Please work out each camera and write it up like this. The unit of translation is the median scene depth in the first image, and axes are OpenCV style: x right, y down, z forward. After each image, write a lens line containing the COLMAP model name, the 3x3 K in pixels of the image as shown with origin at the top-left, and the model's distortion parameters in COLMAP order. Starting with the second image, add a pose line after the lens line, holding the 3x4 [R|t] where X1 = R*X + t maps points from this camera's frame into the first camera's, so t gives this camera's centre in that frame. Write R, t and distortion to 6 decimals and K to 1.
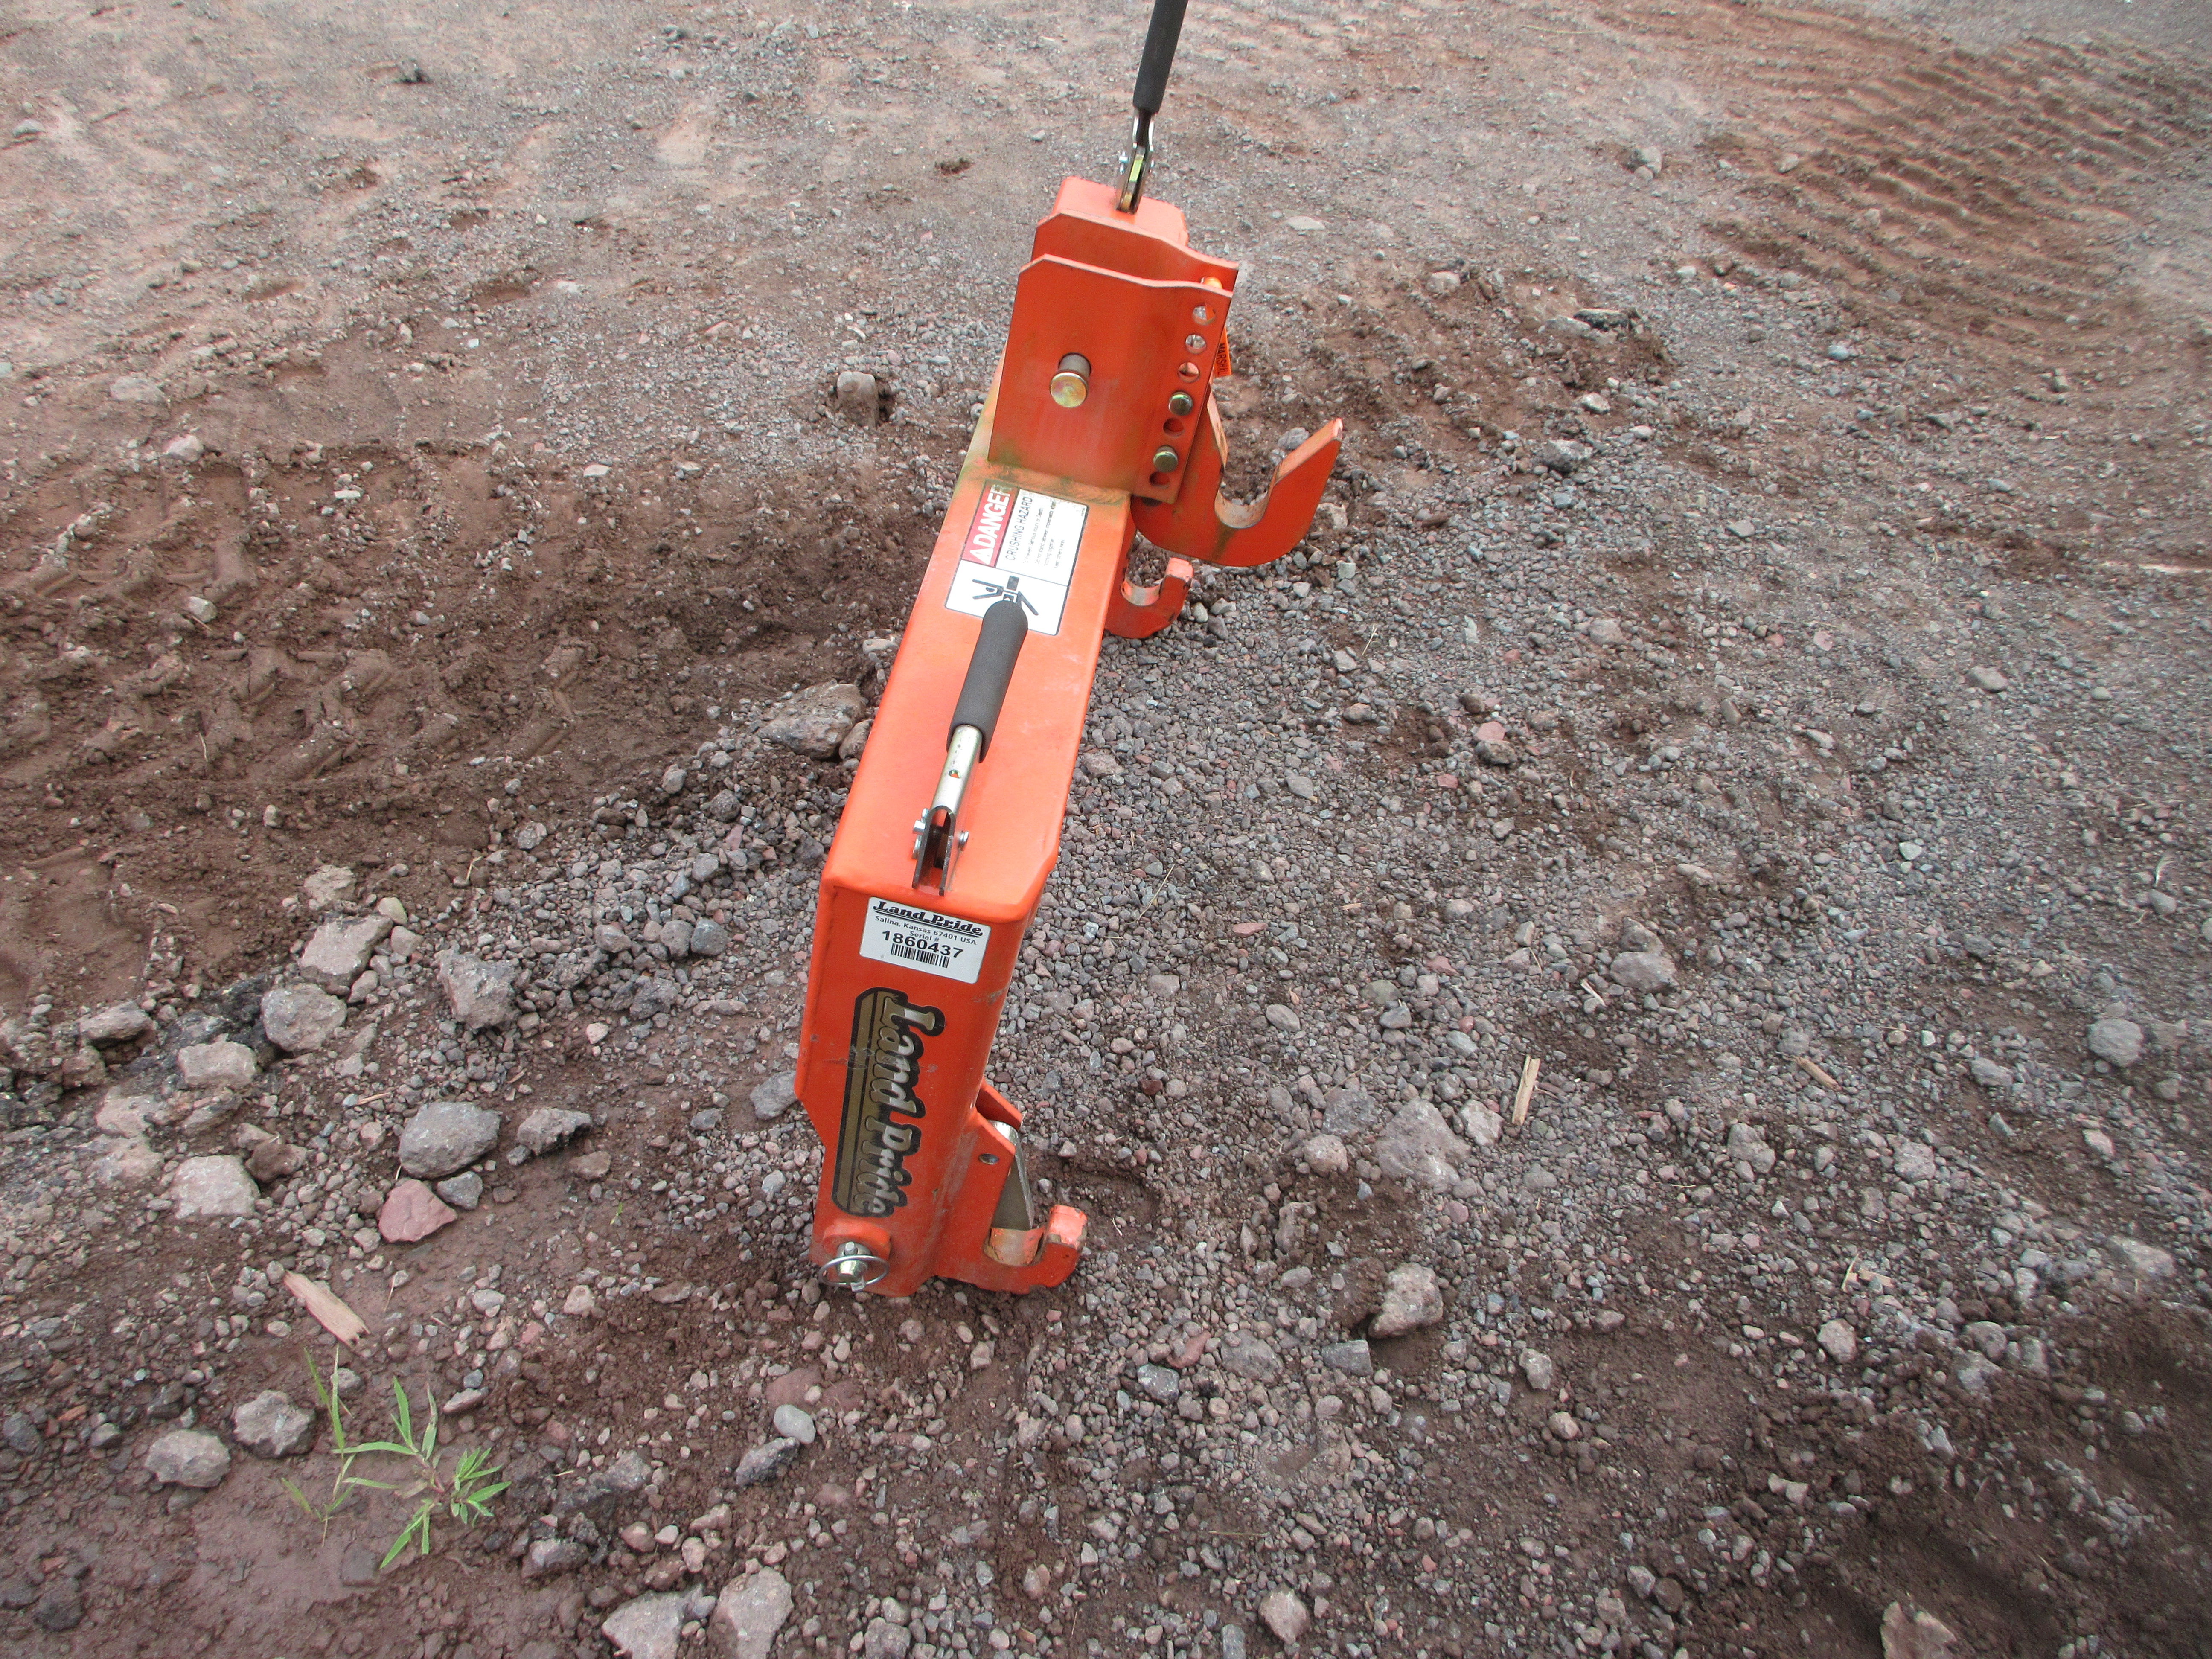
lens RADIAL K [[1623.3, 0, 1103.9], [0, 1623.3, 826.2], [0, 0, 1]] dist [-0.013732, 0.007332]
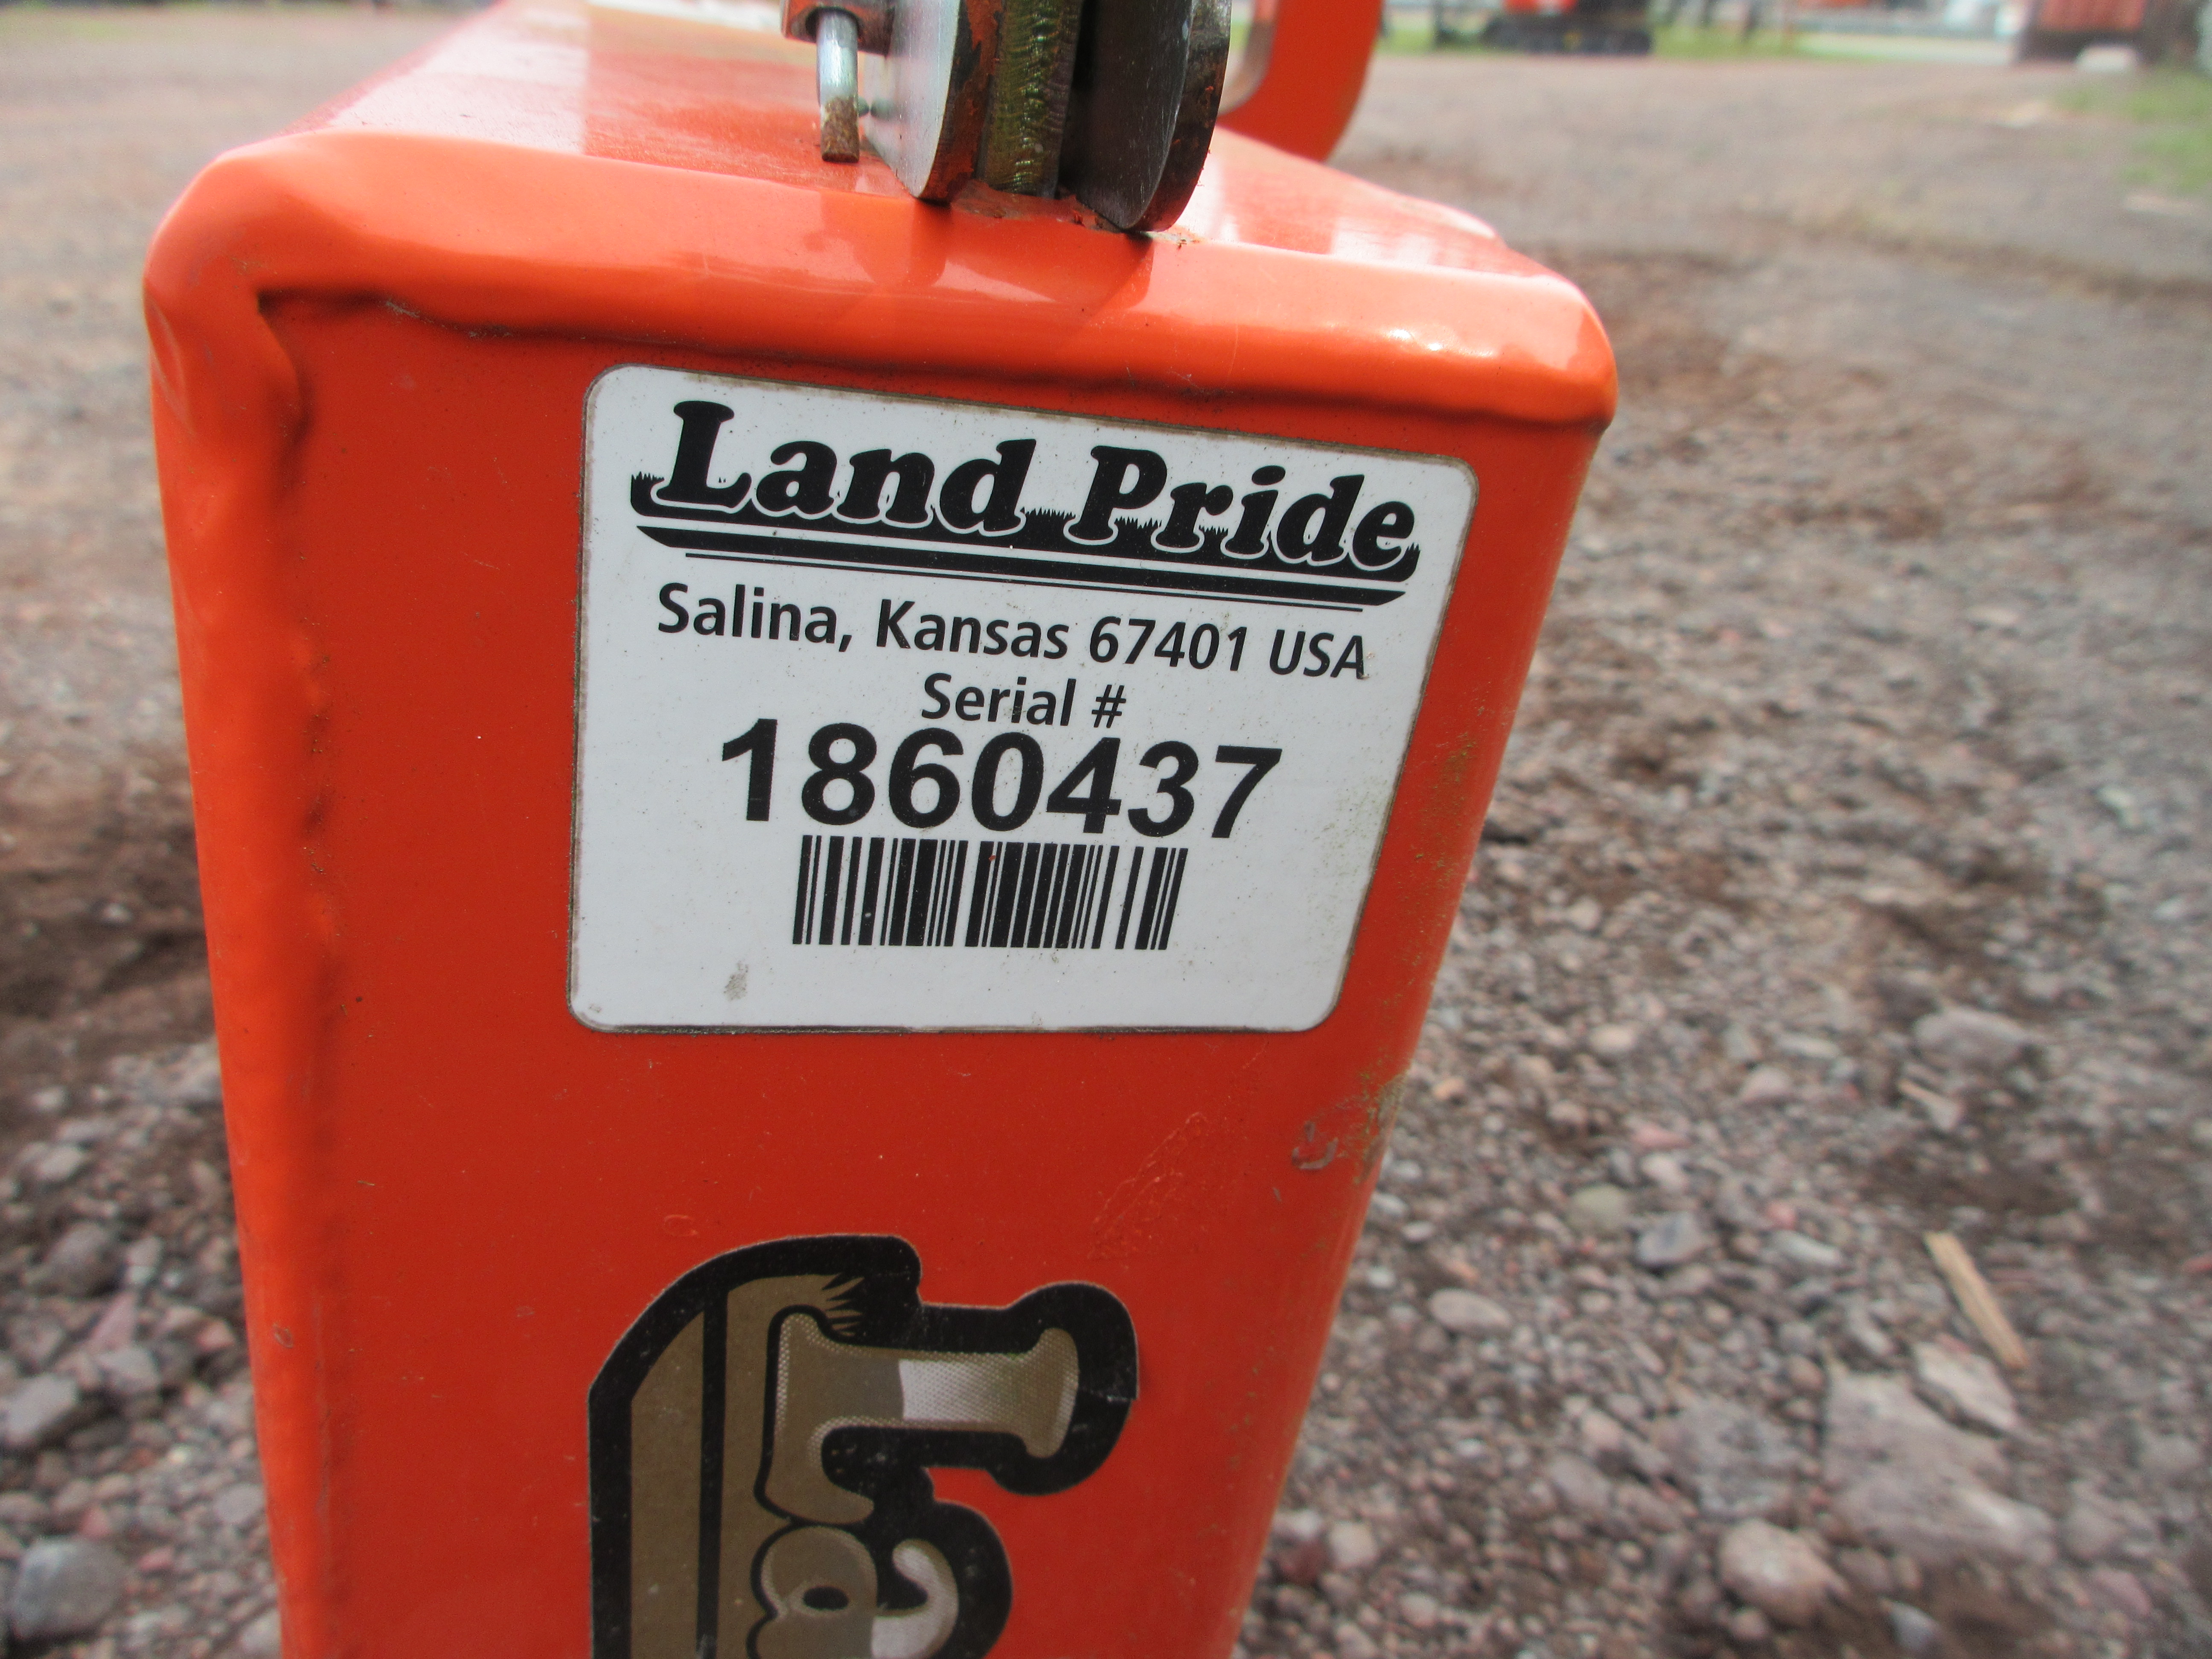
lens RADIAL K [[1623.3, 0, 1102.1], [0, 1623.3, 823.3], [0, 0, 1]] dist [-0.013732, 0.007332]
pose [[0.927634, -0.219921, 0.301876, -0.096539], [0.300114, 0.920023, -0.251970, 0.074843], [-0.222320, 0.324333, 0.919447, 0.560196]]
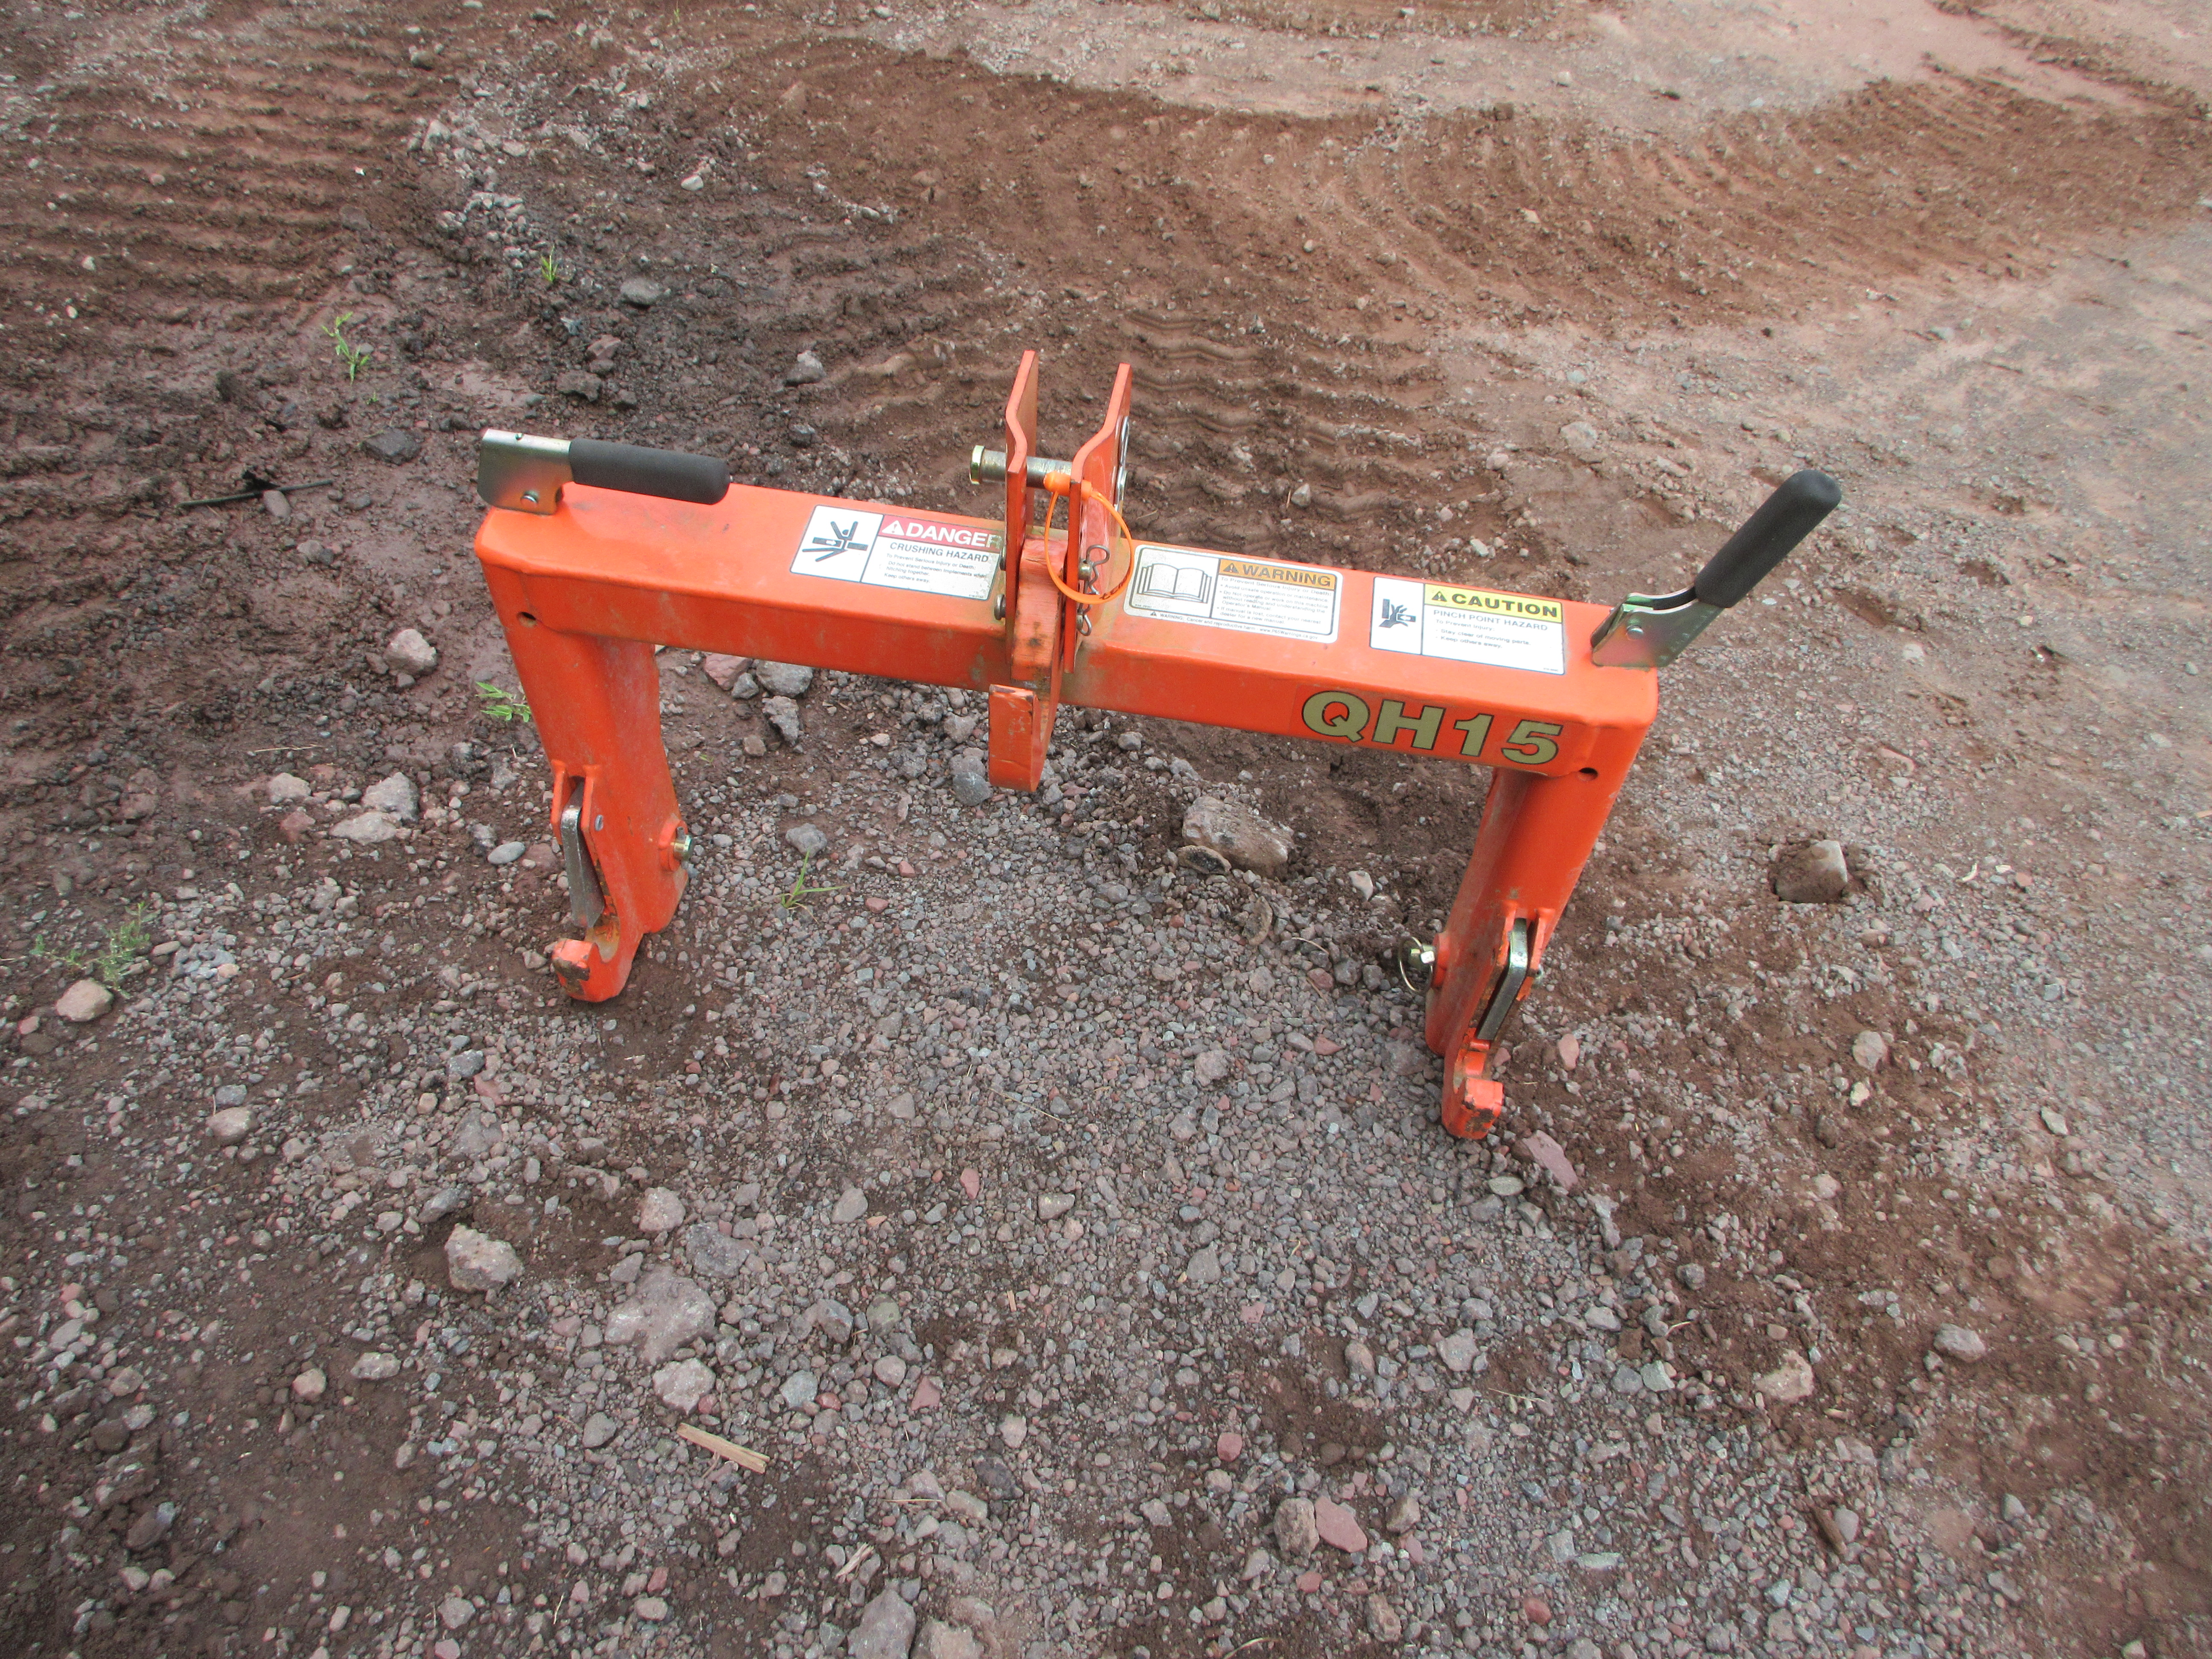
lens RADIAL K [[1623.3, 0, 1105.6], [0, 1623.3, 824.1], [0, 0, 1]] dist [-0.013732, 0.007332]
pose [[0.001486, 0.645535, -0.763729, 0.685569], [-0.779645, 0.479011, 0.403363, -0.480151], [0.626220, 0.594838, 0.504000, 0.502007]]
